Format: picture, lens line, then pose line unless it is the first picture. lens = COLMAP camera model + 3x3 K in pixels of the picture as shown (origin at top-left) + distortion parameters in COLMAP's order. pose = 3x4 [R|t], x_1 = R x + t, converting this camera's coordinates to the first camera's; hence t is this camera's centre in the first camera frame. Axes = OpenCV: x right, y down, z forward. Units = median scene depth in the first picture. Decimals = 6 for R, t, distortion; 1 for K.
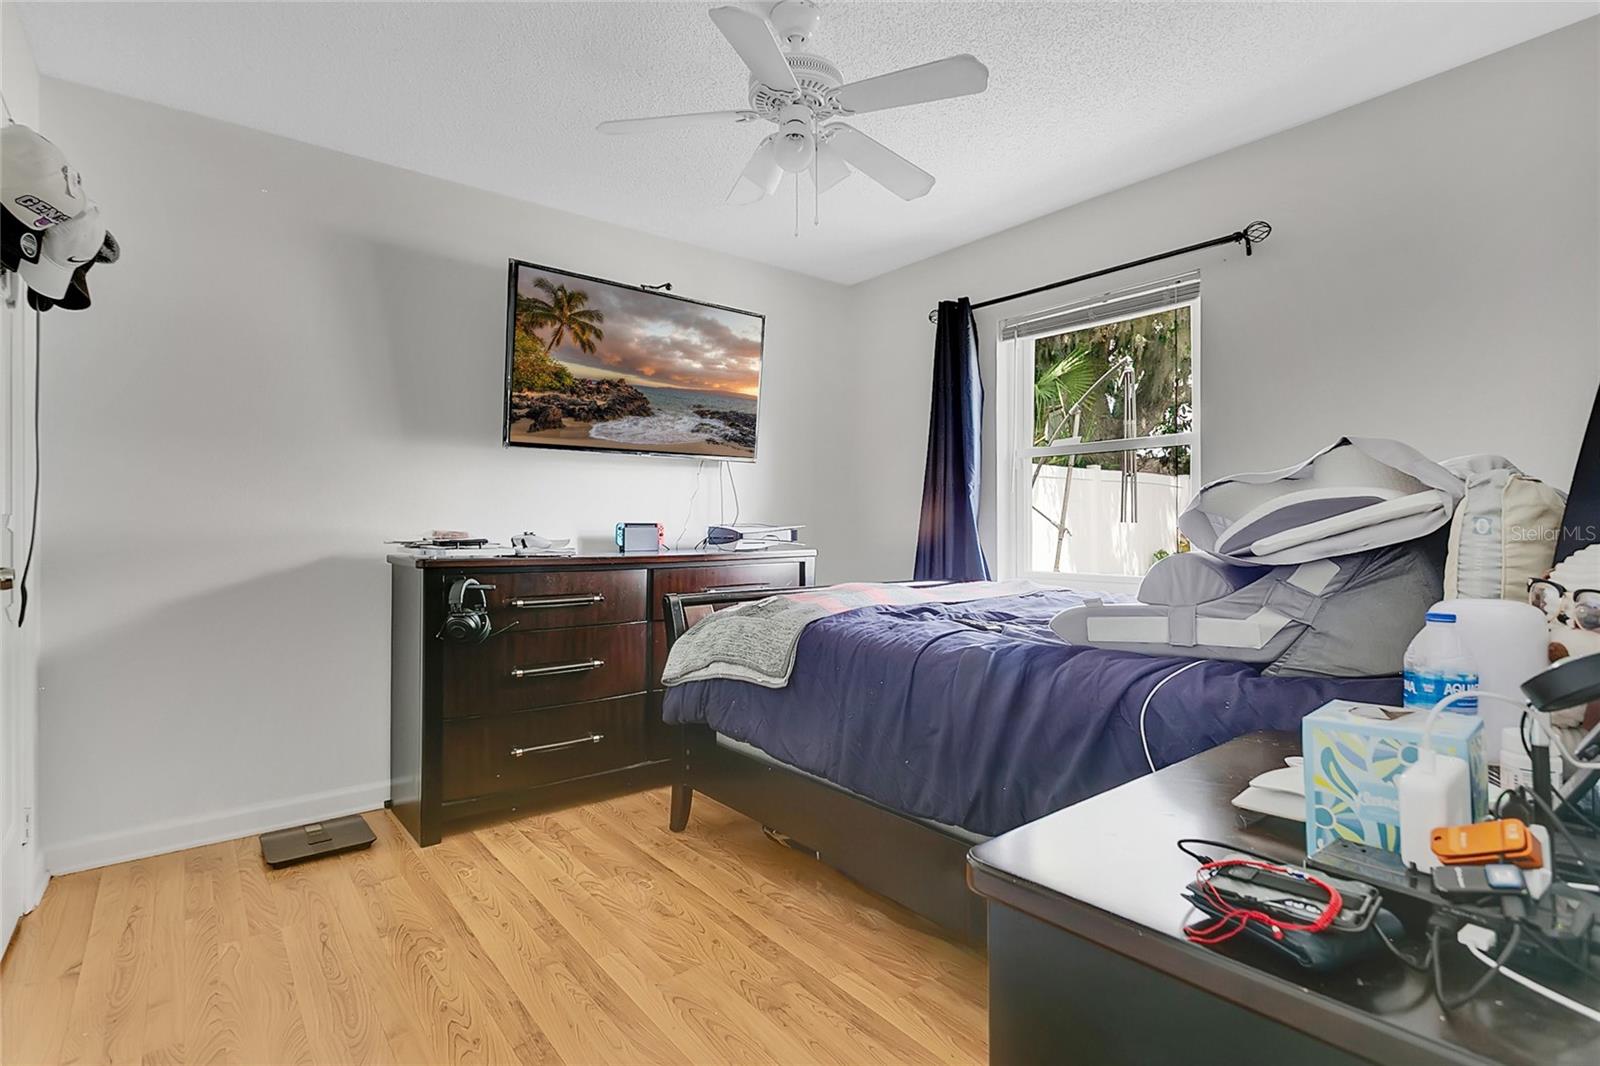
lens RADIAL K [[771.9, 0, 790.7], [0, 771.9, 526.8], [0, 0, 1]] dist [0.002609, 0.000336]
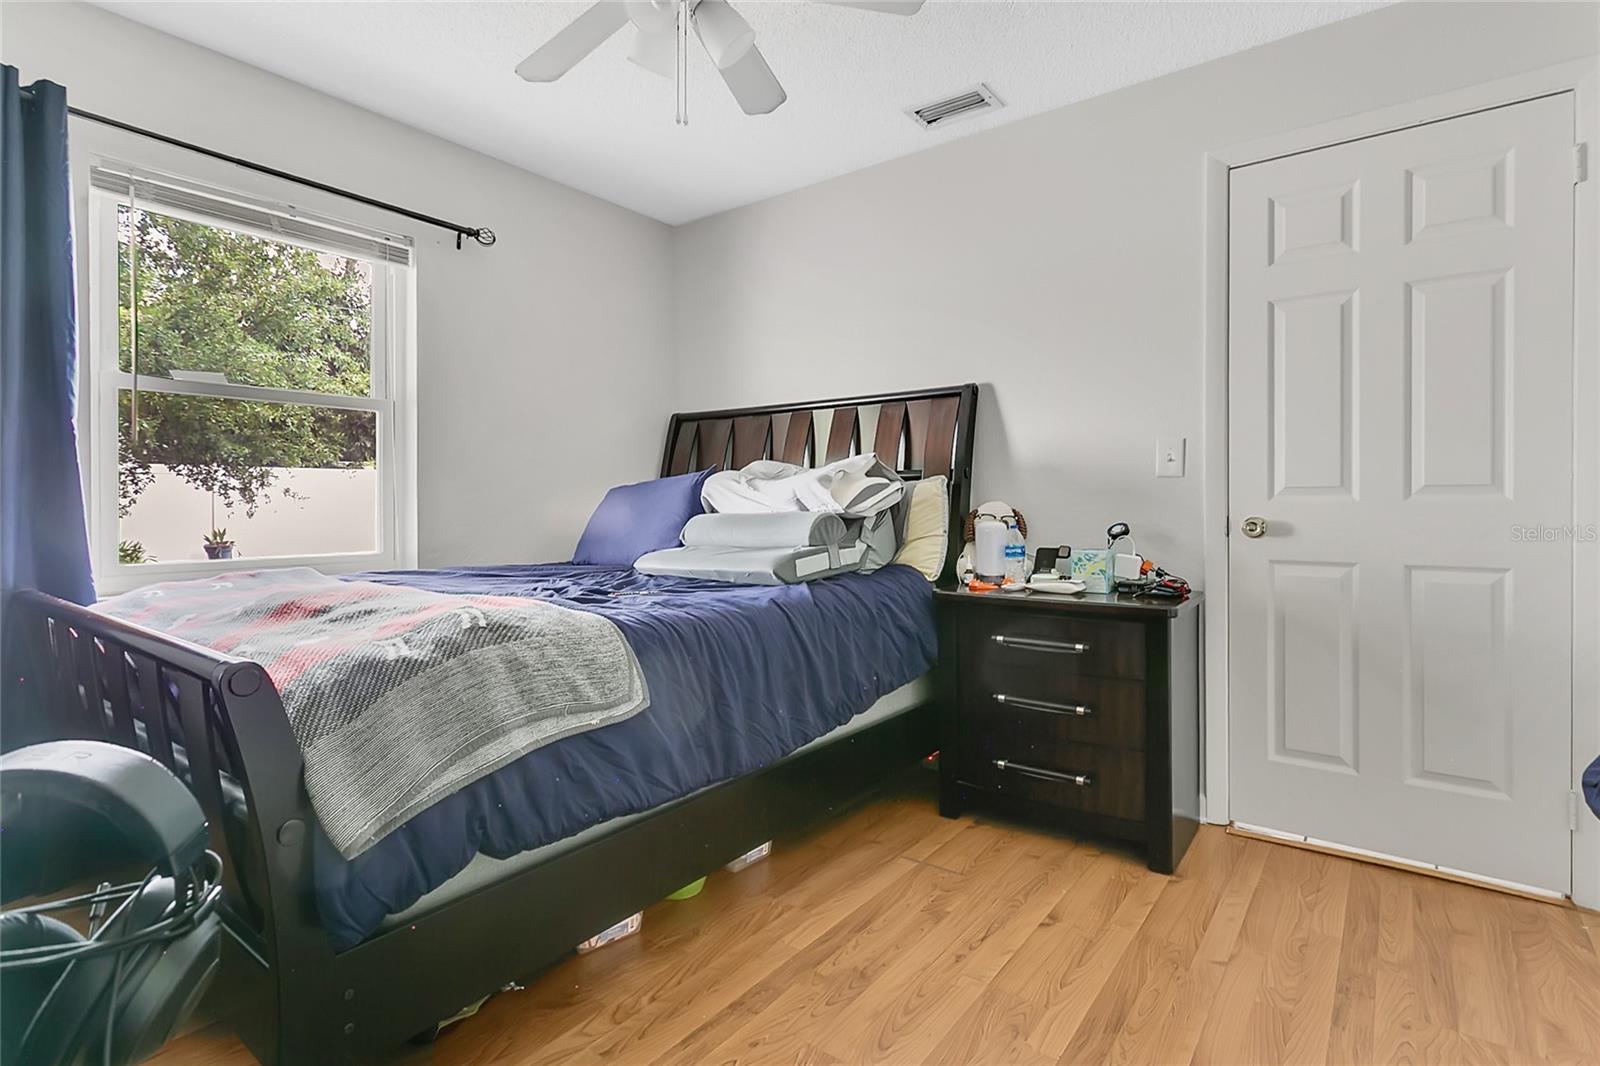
lens RADIAL K [[771.9, 0, 790.7], [0, 771.9, 526.8], [0, 0, 1]] dist [0.002609, 0.000336]
pose [[-0.238377, -0.021641, 0.970931, -0.915917], [0.004498, 0.999716, 0.023387, 0.024038], [-0.971162, 0.009942, -0.238212, 1.275475]]
